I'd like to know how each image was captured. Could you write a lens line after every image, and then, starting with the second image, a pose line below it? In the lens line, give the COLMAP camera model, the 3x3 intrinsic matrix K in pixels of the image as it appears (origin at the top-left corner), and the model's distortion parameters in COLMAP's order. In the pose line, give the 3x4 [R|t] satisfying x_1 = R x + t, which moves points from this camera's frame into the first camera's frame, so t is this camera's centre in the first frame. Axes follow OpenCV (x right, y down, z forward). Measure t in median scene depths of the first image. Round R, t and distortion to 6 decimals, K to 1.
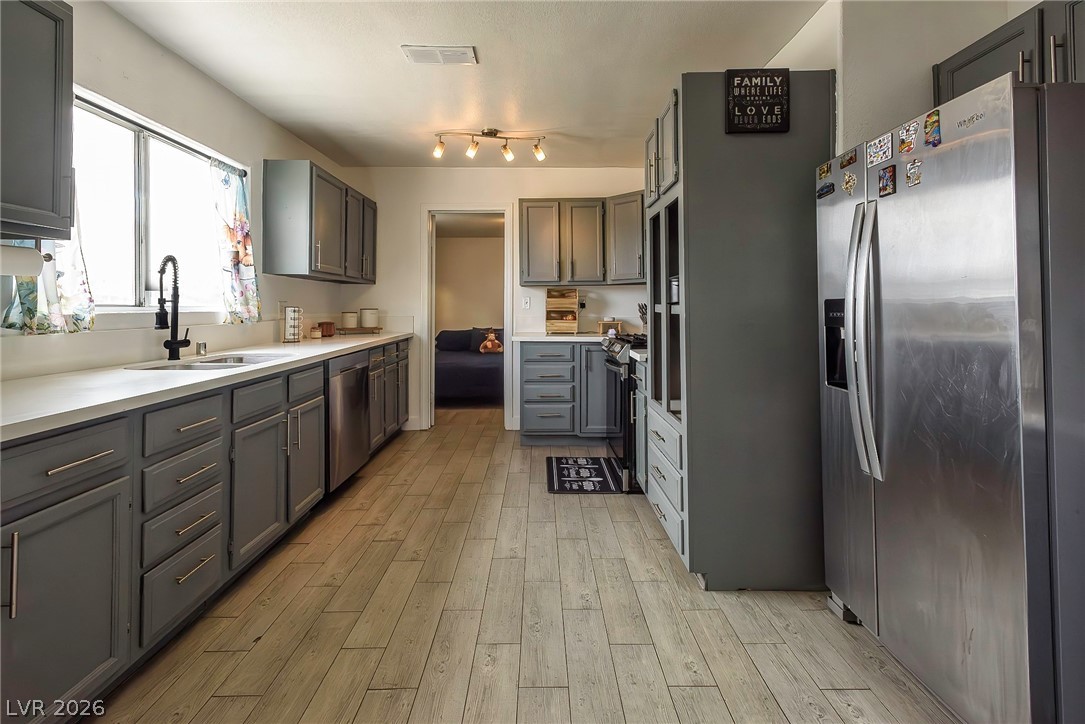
lens RADIAL K [[503.7, 0, 542.5], [0, 503.7, 362.0], [0, 0, 1]] dist [0.011412, -0.000631]
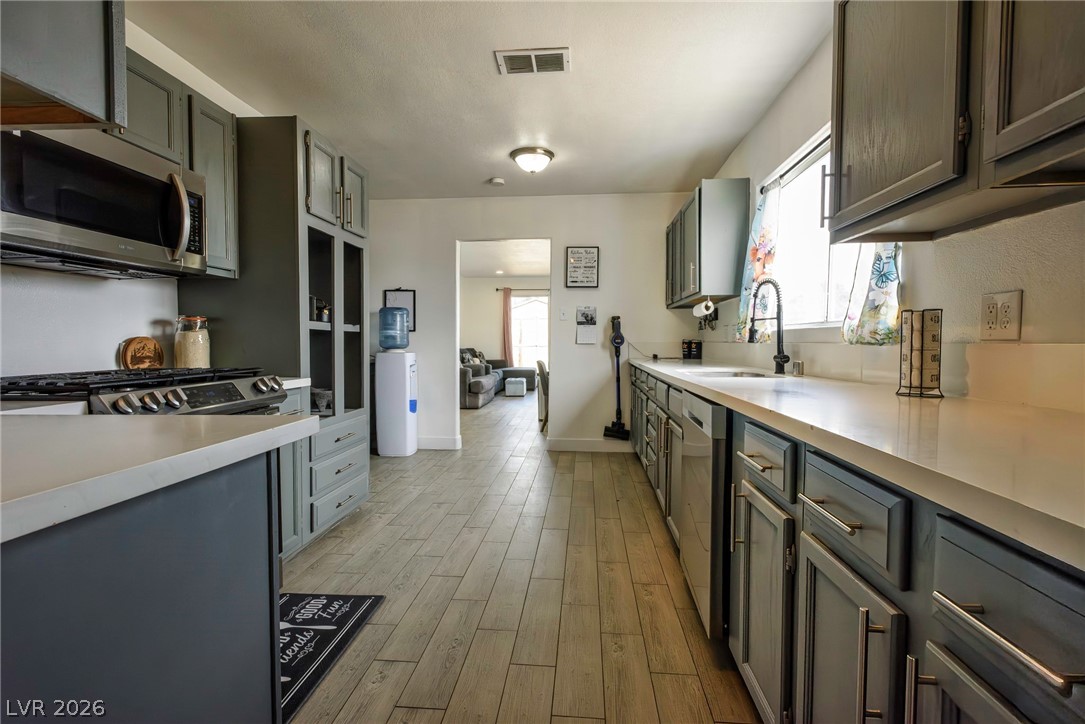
lens RADIAL K [[503.7, 0, 542.5], [0, 503.7, 362.0], [0, 0, 1]] dist [0.011412, -0.000631]
pose [[-0.995761, -0.005487, 0.091811, -0.353314], [0.007617, 0.989870, 0.141771, -0.199859], [-0.091659, 0.141869, -0.985633, 2.225795]]
